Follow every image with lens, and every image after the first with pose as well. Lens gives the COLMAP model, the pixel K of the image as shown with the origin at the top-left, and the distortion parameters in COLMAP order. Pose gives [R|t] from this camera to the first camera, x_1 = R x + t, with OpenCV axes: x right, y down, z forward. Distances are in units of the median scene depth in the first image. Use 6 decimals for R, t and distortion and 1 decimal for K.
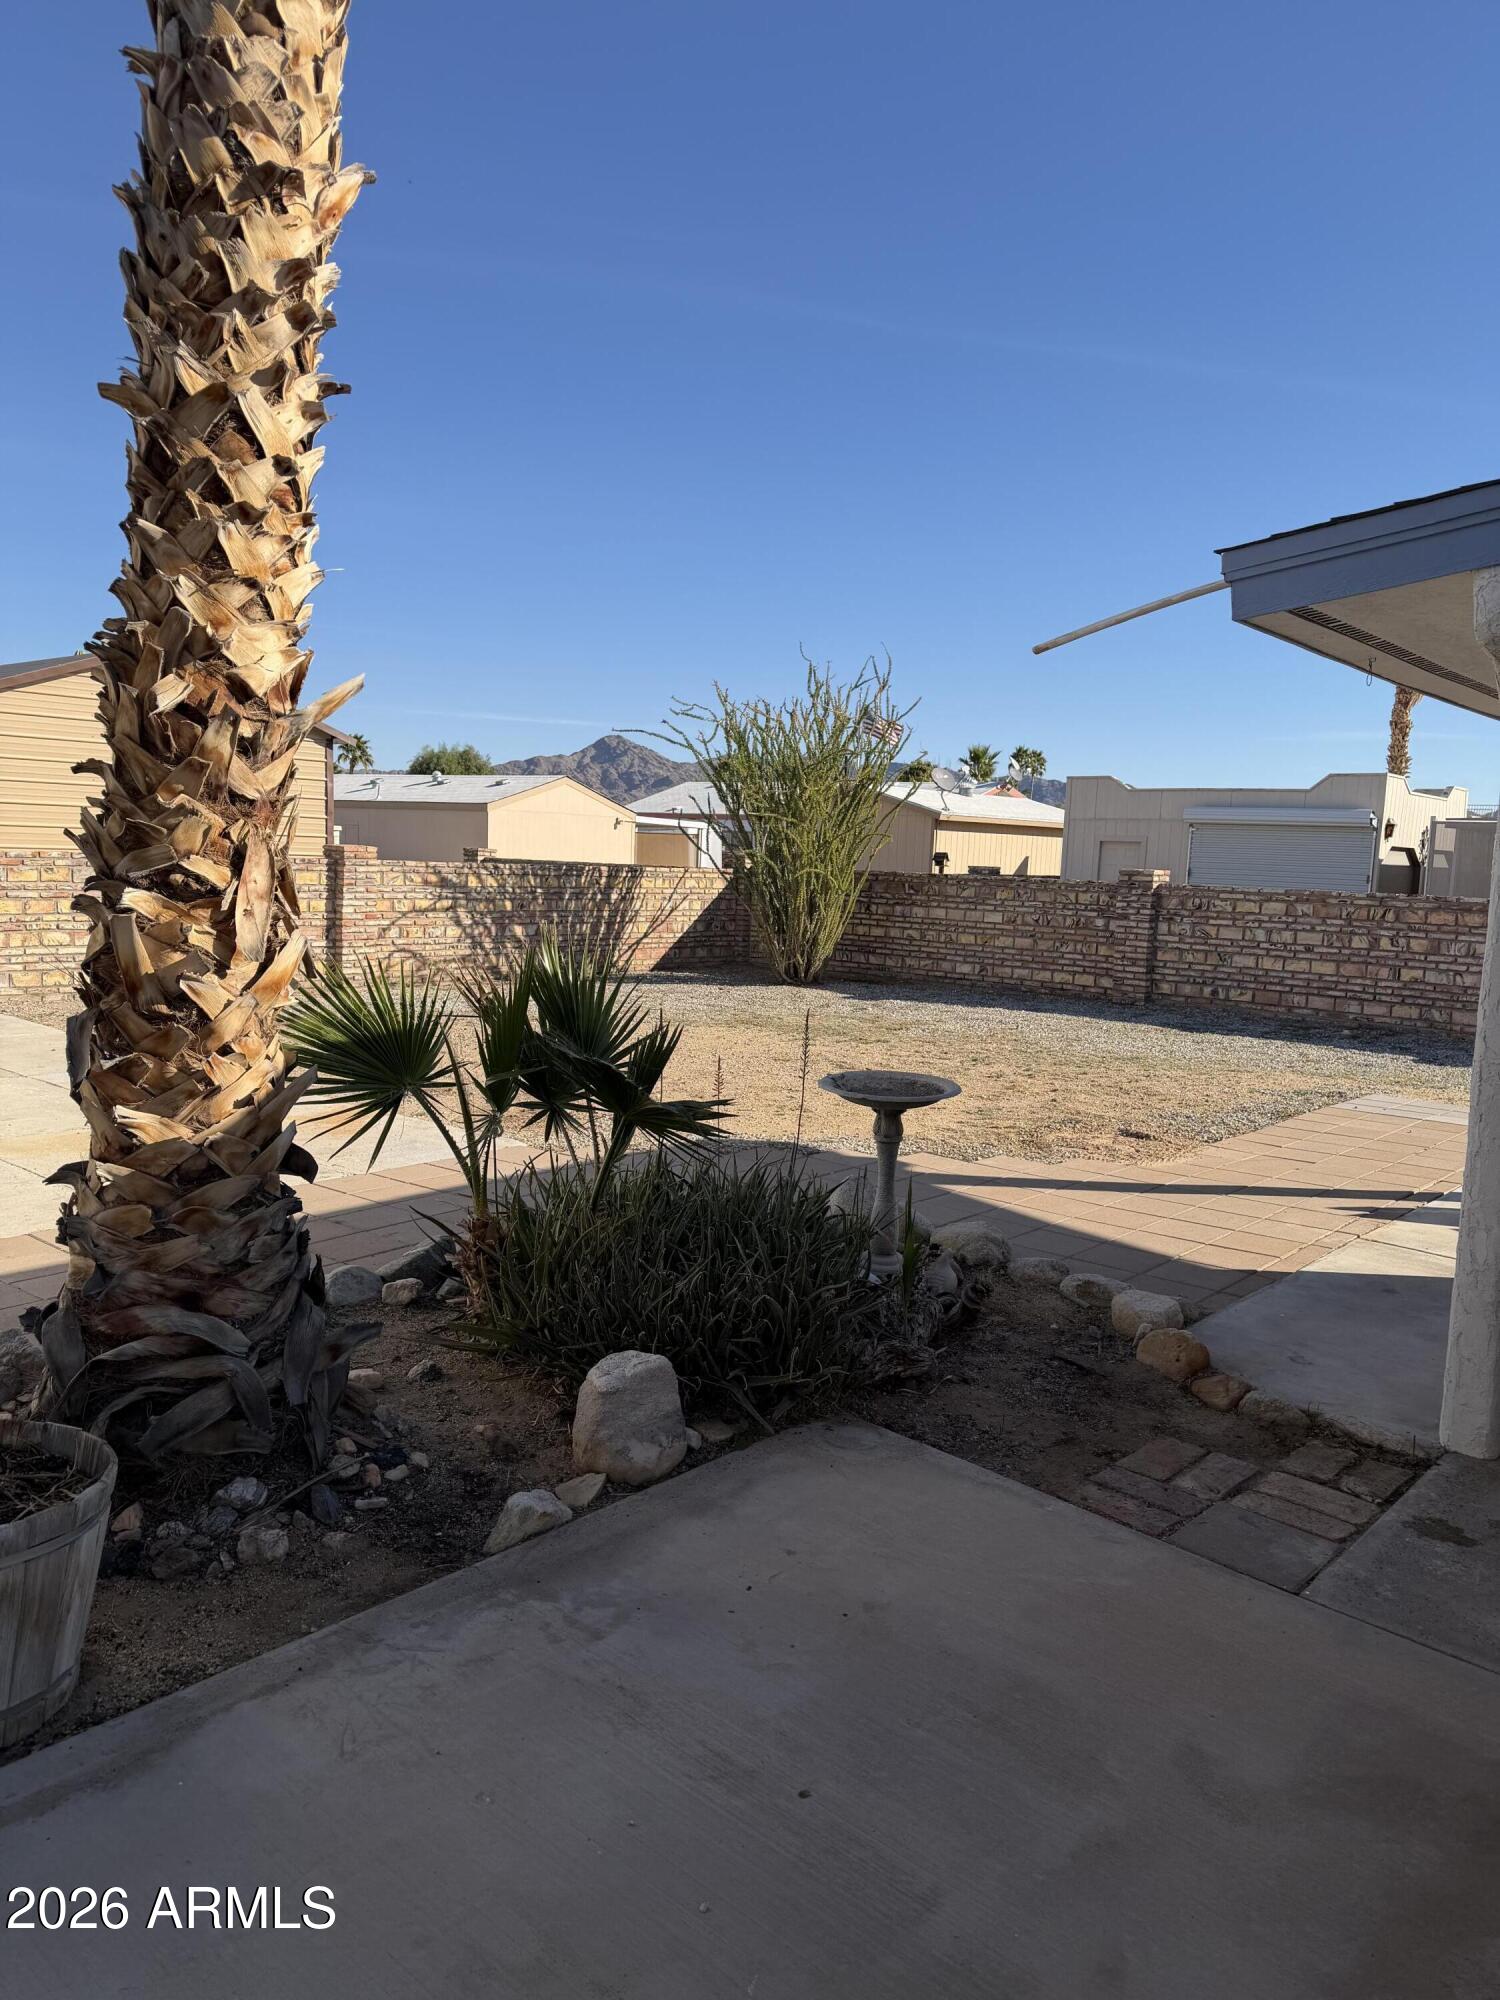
lens RADIAL K [[1415.8, 0, 761.2], [0, 1415.8, 999.5], [0, 0, 1]] dist [0.006057, -0.009037]
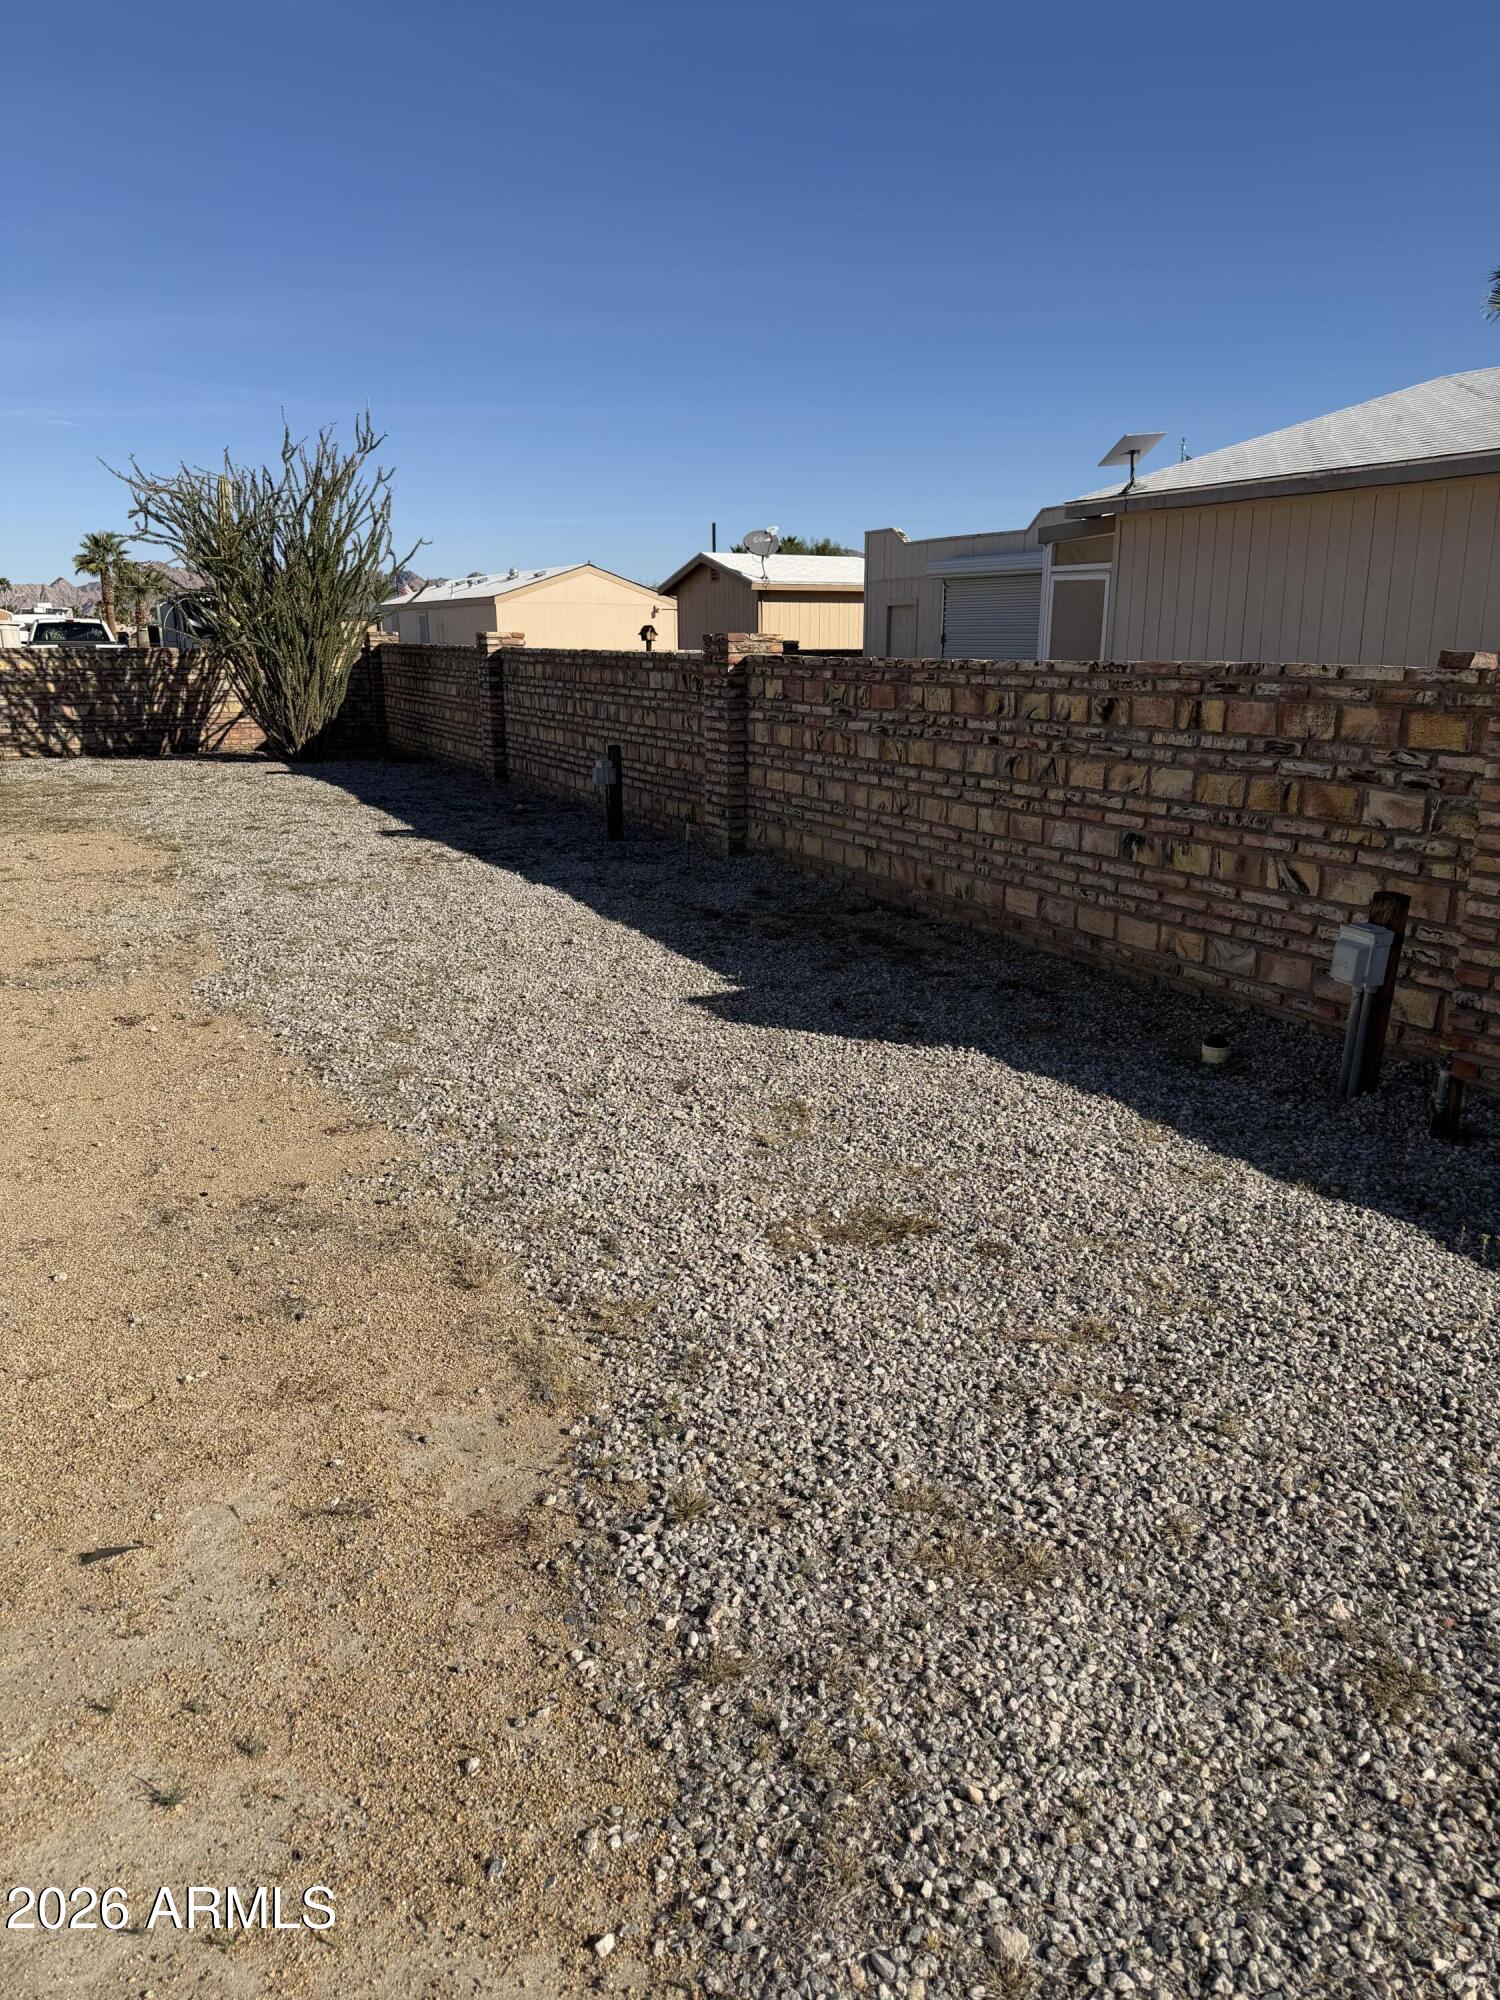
lens RADIAL K [[1415.8, 0, 761.2], [0, 1415.8, 999.5], [0, 0, 1]] dist [0.006057, -0.009037]
pose [[0.928791, 0.058299, -0.365989, 0.680376], [-0.008907, 0.990776, 0.135220, 0.016762], [0.370496, -0.122331, 0.920743, 0.171971]]
